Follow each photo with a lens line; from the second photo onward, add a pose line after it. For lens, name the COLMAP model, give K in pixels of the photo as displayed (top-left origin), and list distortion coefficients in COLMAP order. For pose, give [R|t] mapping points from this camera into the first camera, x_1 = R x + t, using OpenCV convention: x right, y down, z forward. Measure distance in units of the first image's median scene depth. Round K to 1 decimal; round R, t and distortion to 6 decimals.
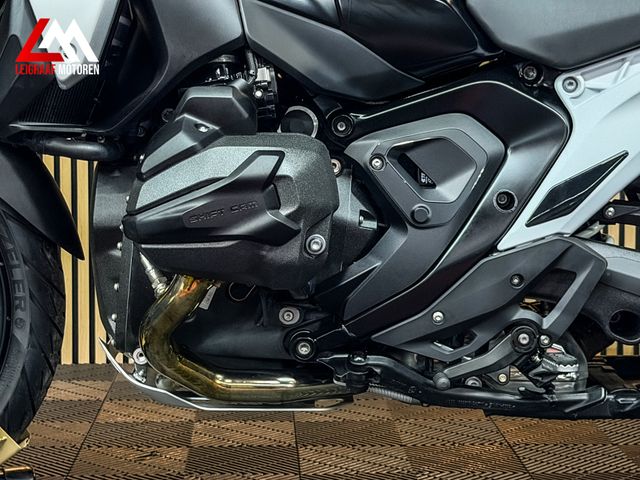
lens RADIAL K [[1454.9, 0, 320.5], [0, 1454.9, 241.4], [0, 0, 1]] dist [0.066038, 0.000000]
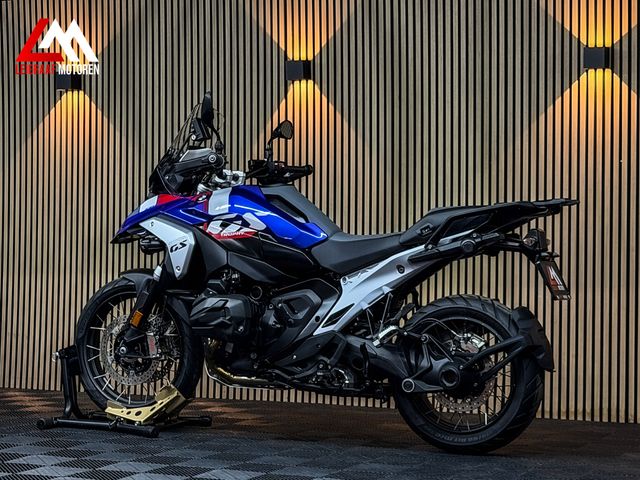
lens RADIAL K [[1454.9, 0, 319.5], [0, 1454.9, 237.3], [0, 0, 1]] dist [0.066038, 0.000000]
pose [[0.883705, 0.004440, -0.468024, 1.515628], [-0.056037, 0.993766, -0.096378, 0.092148], [0.464678, 0.111396, 0.878445, -1.615013]]
